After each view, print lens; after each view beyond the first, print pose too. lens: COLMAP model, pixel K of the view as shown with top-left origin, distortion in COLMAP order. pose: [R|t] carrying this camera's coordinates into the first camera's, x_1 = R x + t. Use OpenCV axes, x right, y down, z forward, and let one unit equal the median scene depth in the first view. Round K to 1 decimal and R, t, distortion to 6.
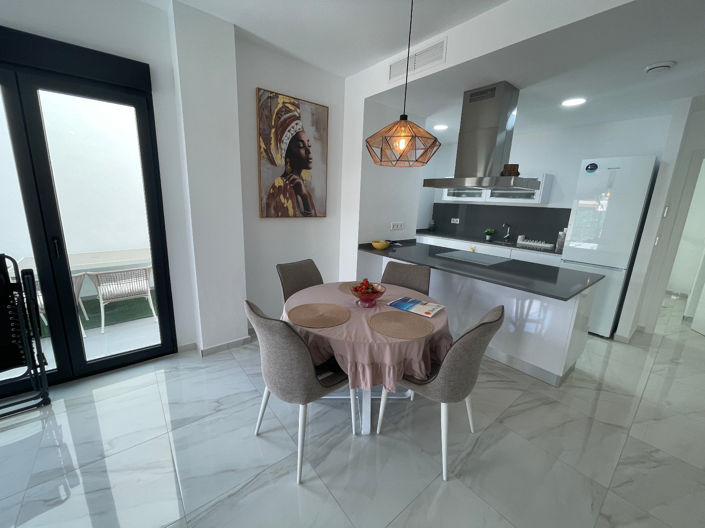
lens RADIAL K [[281.0, 0, 349.9], [0, 281.0, 259.2], [0, 0, 1]] dist [0.000653, 0.000076]
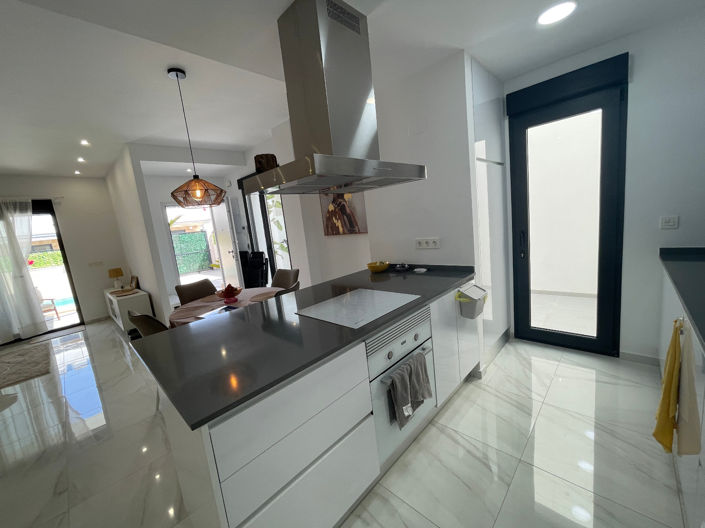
lens RADIAL K [[281.0, 0, 350.9], [0, 281.0, 263.8], [0, 0, 1]] dist [0.000653, 0.000076]
pose [[0.131770, 0.093805, -0.986832, 0.987807], [-0.105686, 0.991168, 0.080105, -0.126736], [0.985630, 0.093739, 0.140520, 0.889857]]
